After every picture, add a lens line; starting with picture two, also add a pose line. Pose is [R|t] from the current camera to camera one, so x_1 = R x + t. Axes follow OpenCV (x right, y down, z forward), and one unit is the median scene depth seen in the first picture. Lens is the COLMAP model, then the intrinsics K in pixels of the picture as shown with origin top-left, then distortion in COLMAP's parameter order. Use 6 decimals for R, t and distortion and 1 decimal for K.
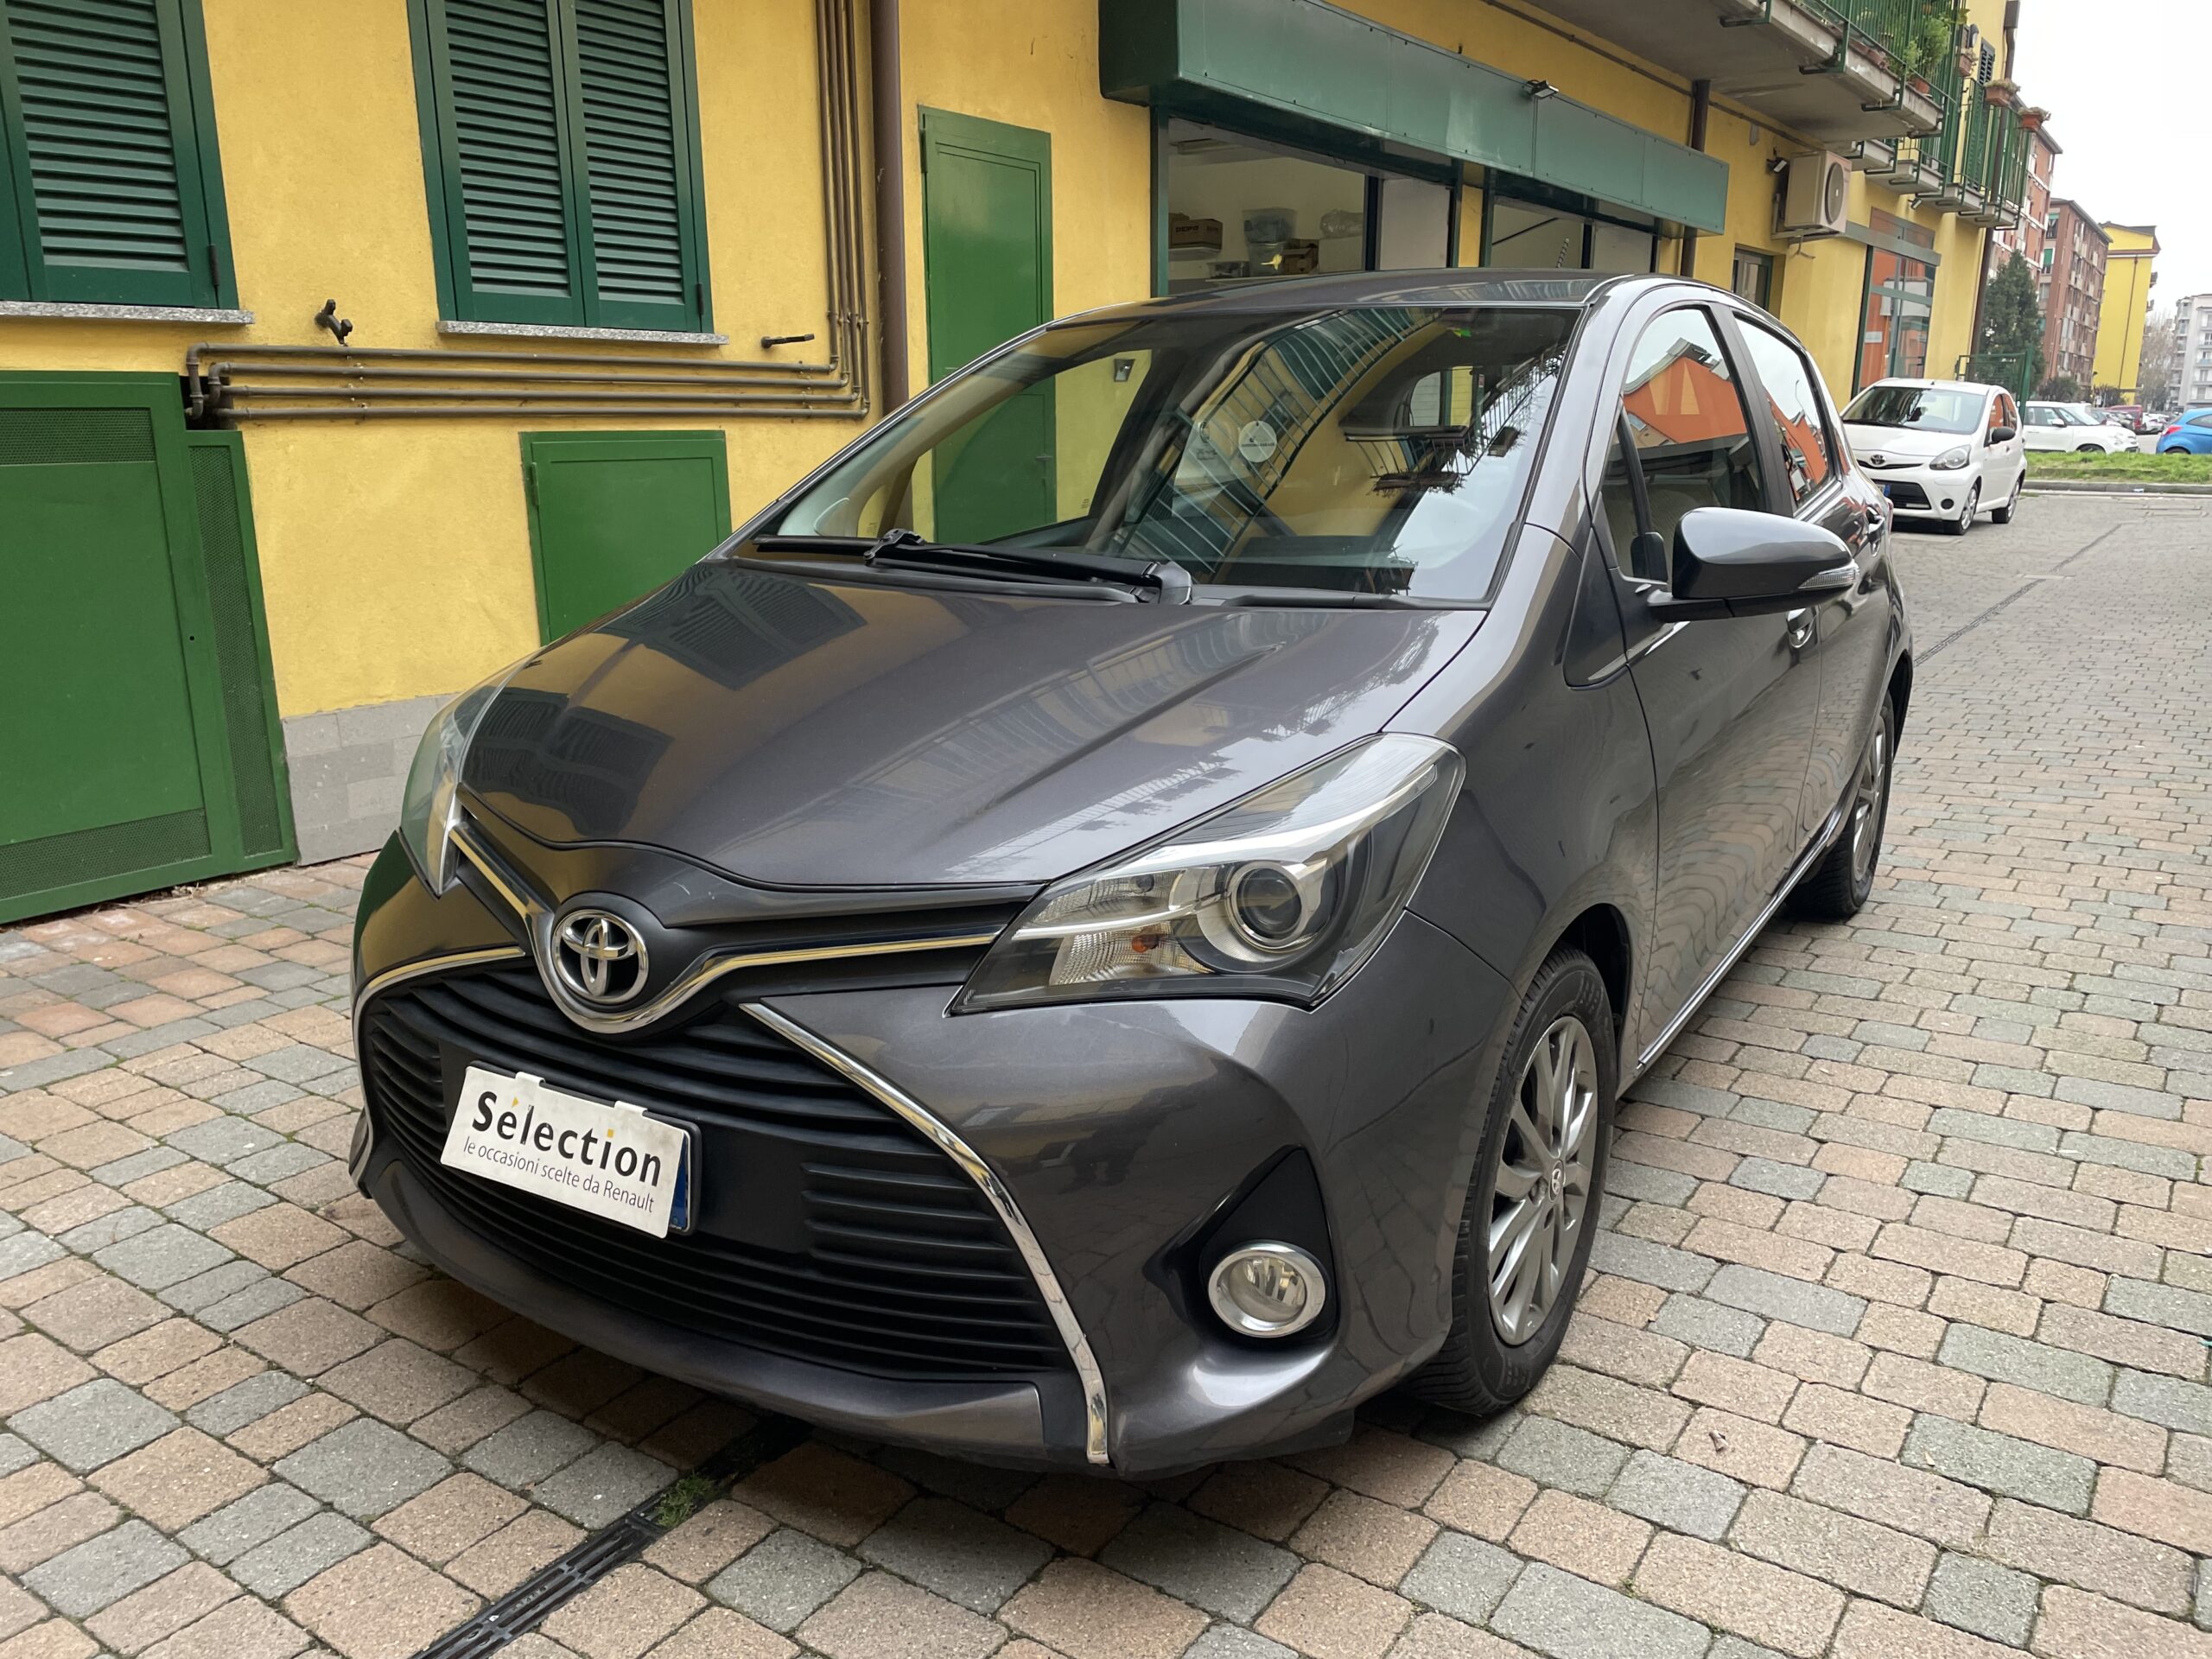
lens RADIAL K [[1670.6, 0, 1111.4], [0, 1670.6, 832.4], [0, 0, 1]] dist [0.091035, -0.109317]
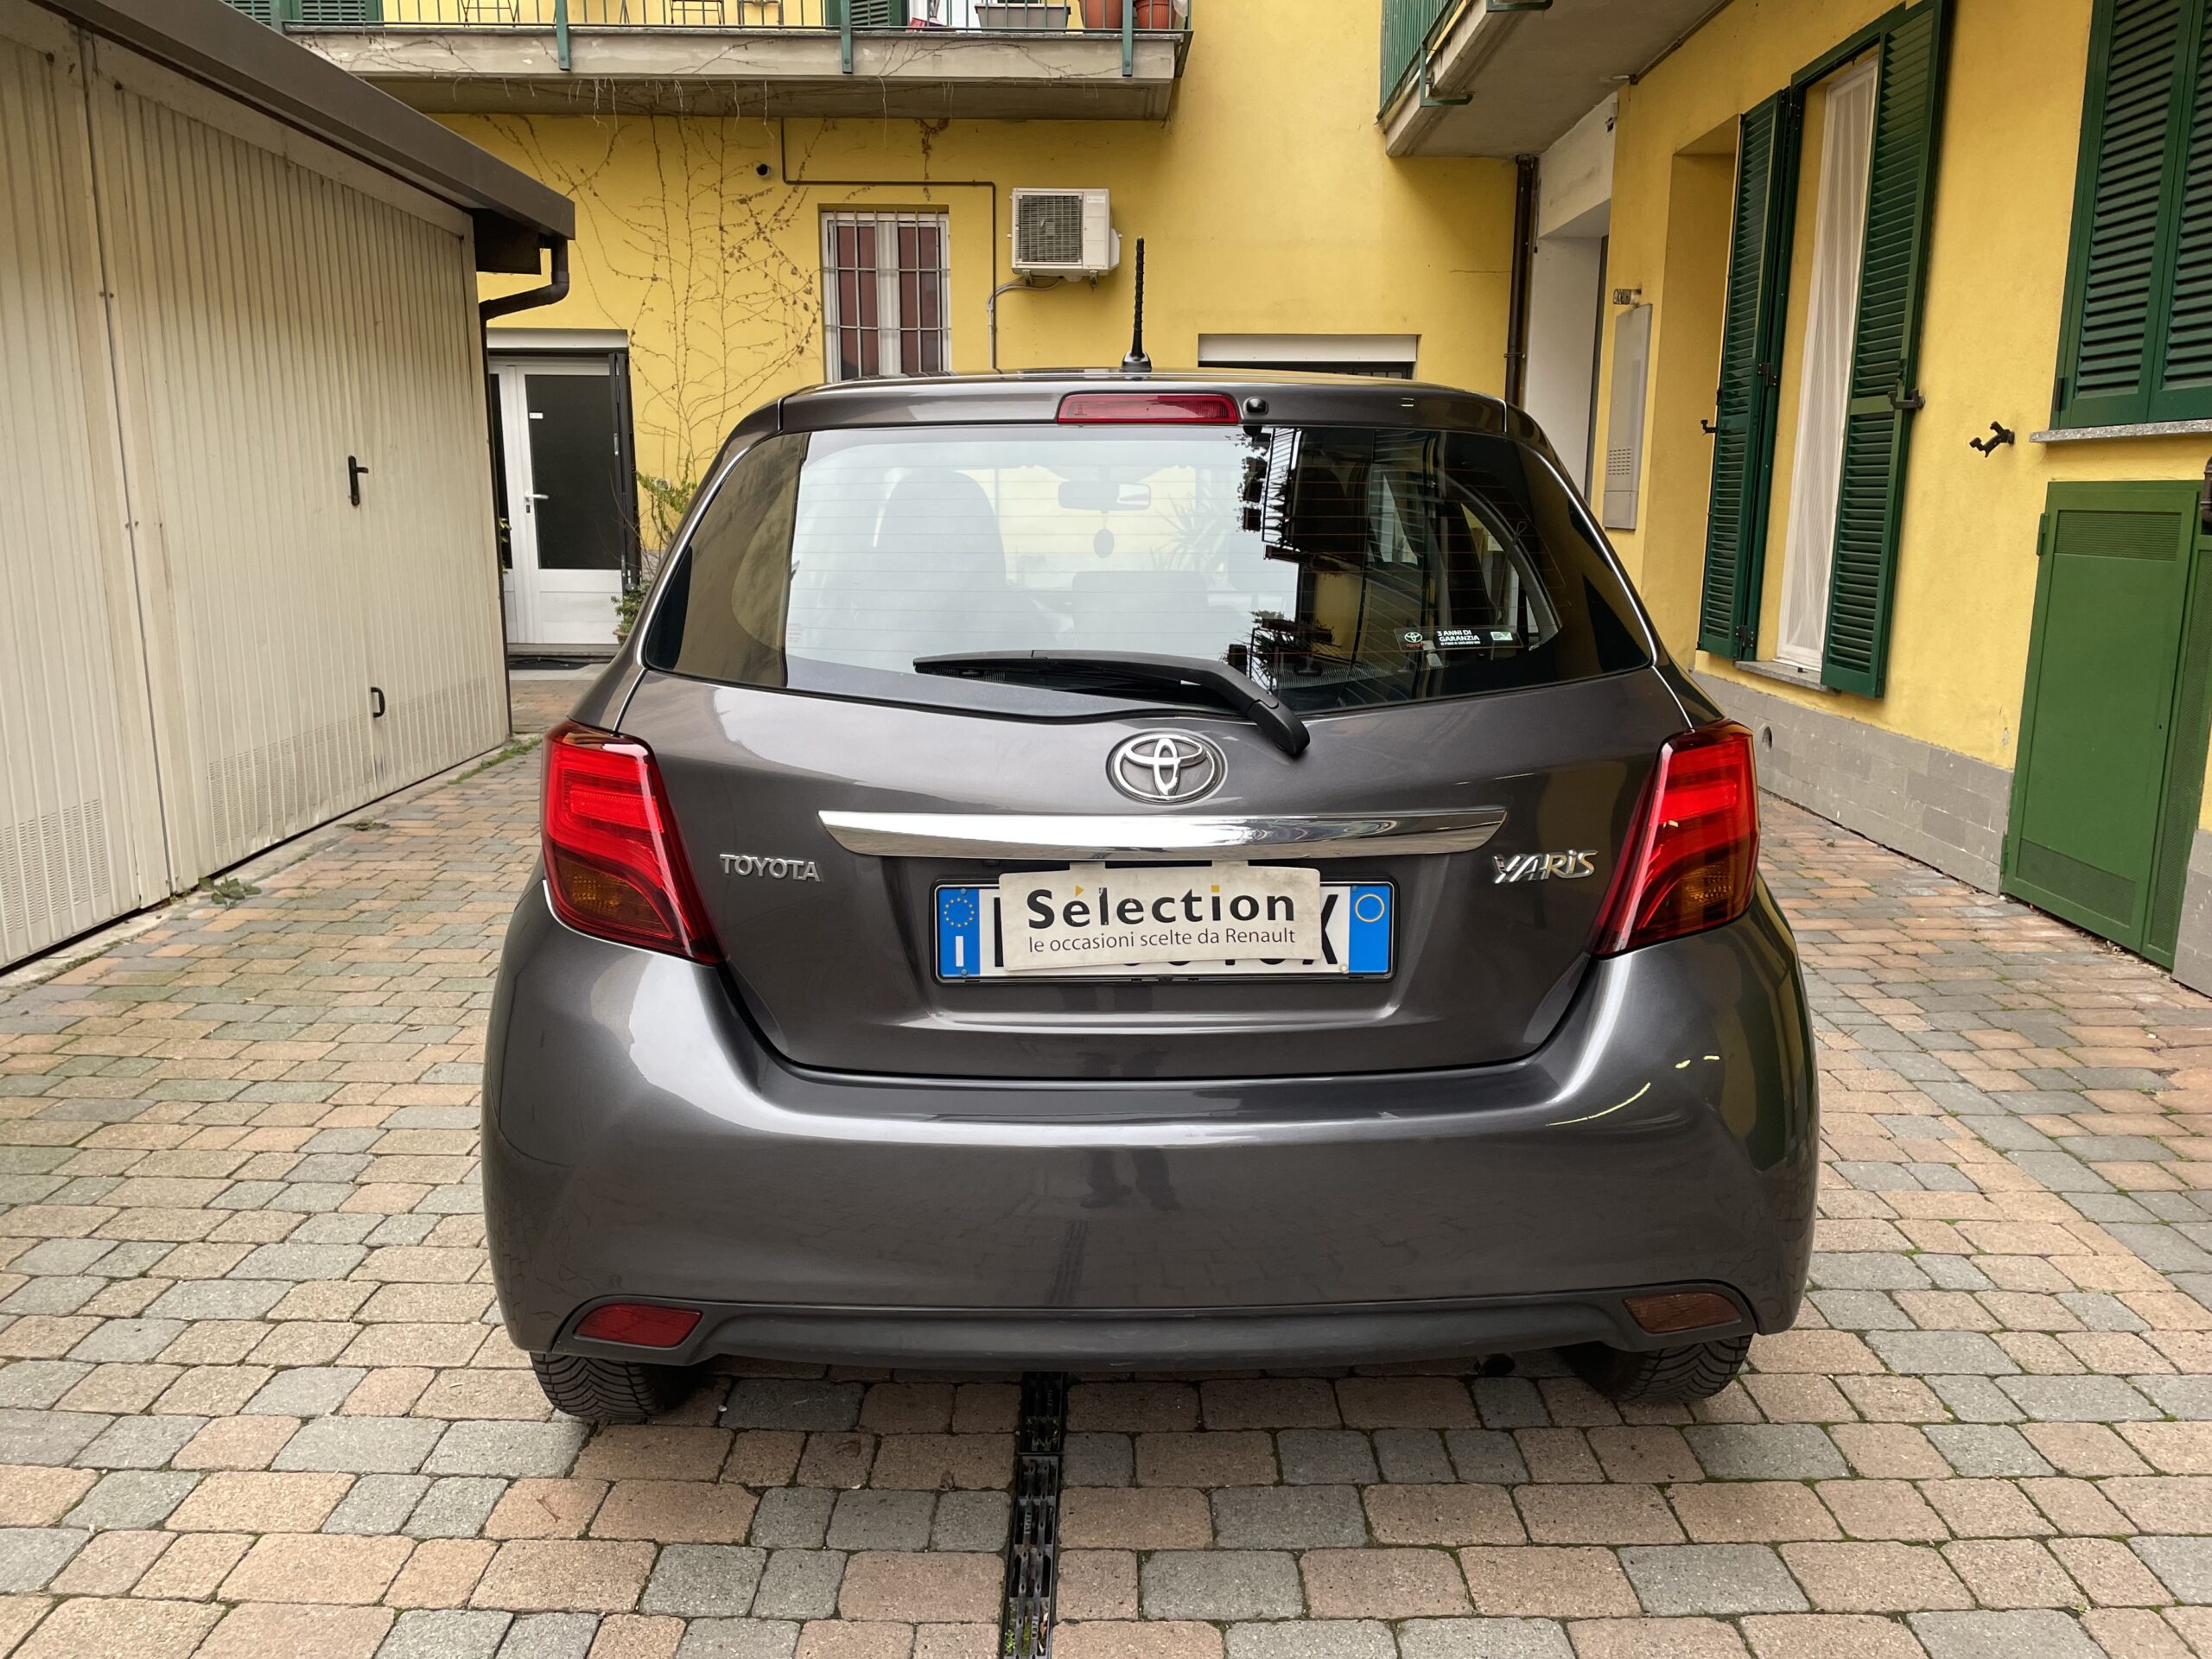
lens RADIAL K [[1666.5, 0, 1098.9], [0, 1666.5, 823.3], [0, 0, 1]] dist [0.091006, -0.108778]
pose [[-0.833053, 0.108006, -0.542547, 0.587585], [-0.132569, 0.913200, 0.385346, -0.376891], [0.537074, 0.392938, -0.746425, 1.447202]]
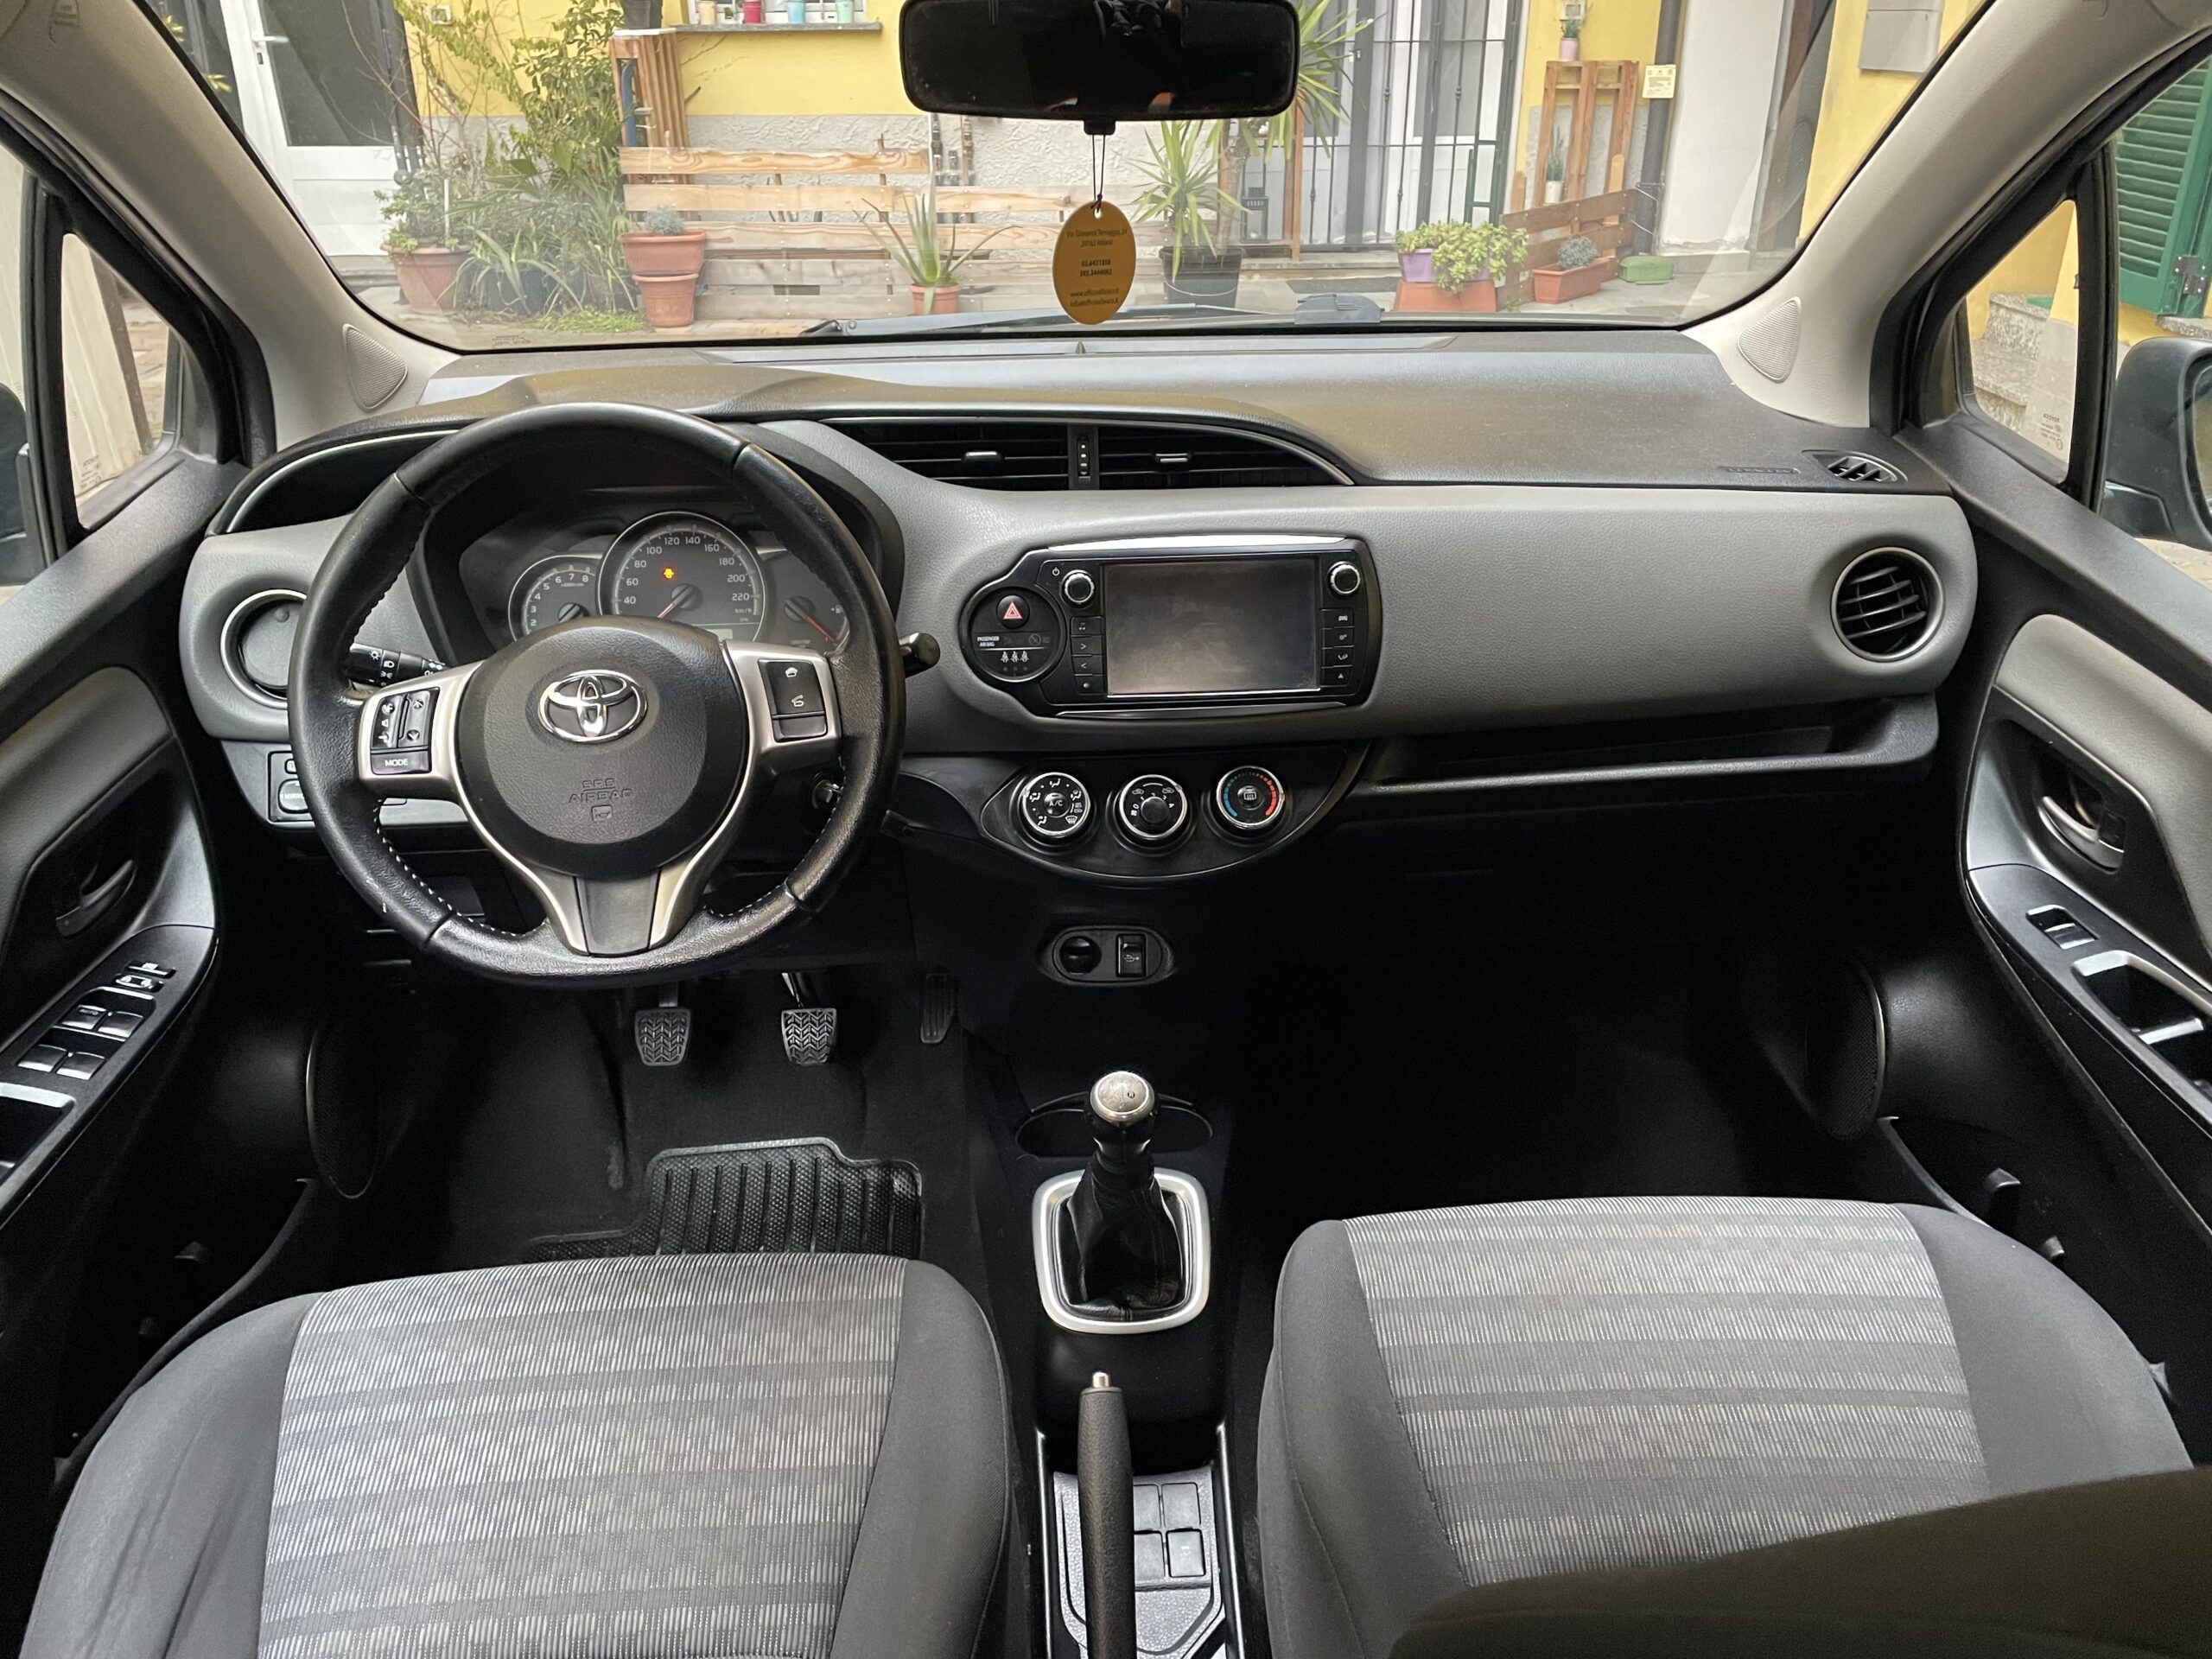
lens RADIAL K [[1646.8, 0, 1118.3], [0, 1646.8, 829.5], [0, 0, 1]] dist [0.113005, -0.174133]
pose [[-0.821931, 0.257707, -0.507952, 0.196748], [-0.126063, 0.787370, 0.603454, -0.237437], [0.555461, 0.560032, -0.614677, 0.876542]]
